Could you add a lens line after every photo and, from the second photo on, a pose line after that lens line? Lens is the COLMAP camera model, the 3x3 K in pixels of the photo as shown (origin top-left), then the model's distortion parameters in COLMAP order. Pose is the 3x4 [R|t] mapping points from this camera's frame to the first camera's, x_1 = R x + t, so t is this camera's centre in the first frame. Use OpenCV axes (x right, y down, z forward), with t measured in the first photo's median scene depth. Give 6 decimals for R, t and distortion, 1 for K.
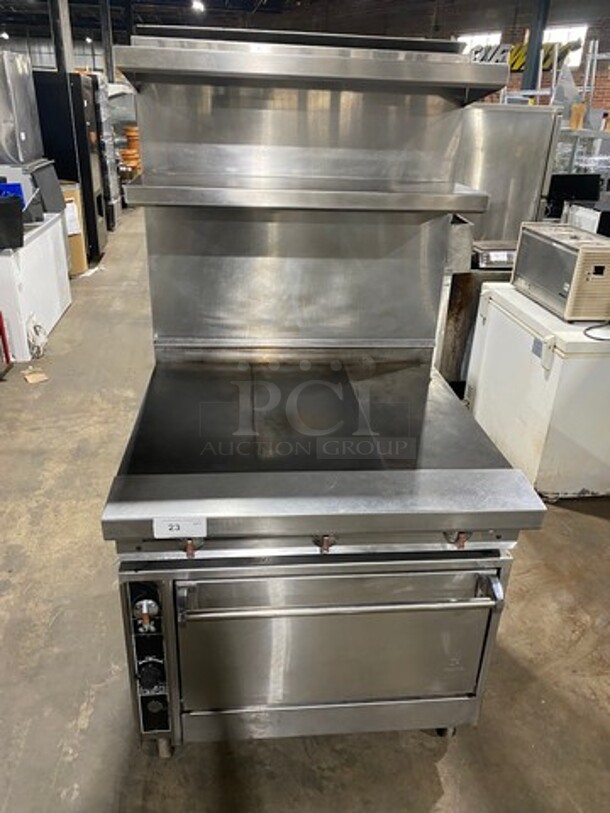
lens RADIAL K [[629.4, 0, 306.4], [0, 629.4, 403.2], [0, 0, 1]] dist [0.002793, 0.002584]
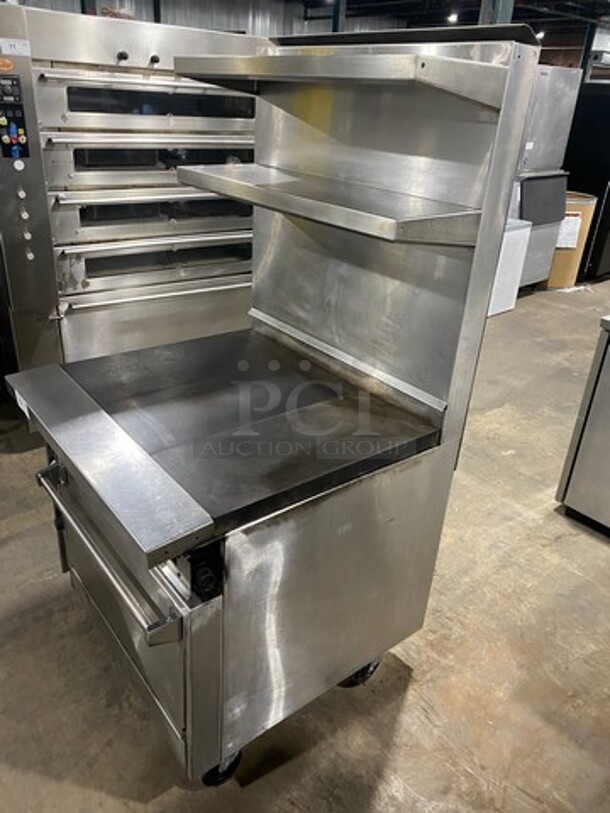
lens RADIAL K [[629.4, 0, 306.4], [0, 629.4, 403.2], [0, 0, 1]] dist [0.002793, 0.002584]
pose [[0.534631, 0.380260, -0.754699, 0.273164], [-0.395336, 0.901840, 0.174341, -0.067754], [0.746913, 0.205151, 0.632482, 0.140245]]
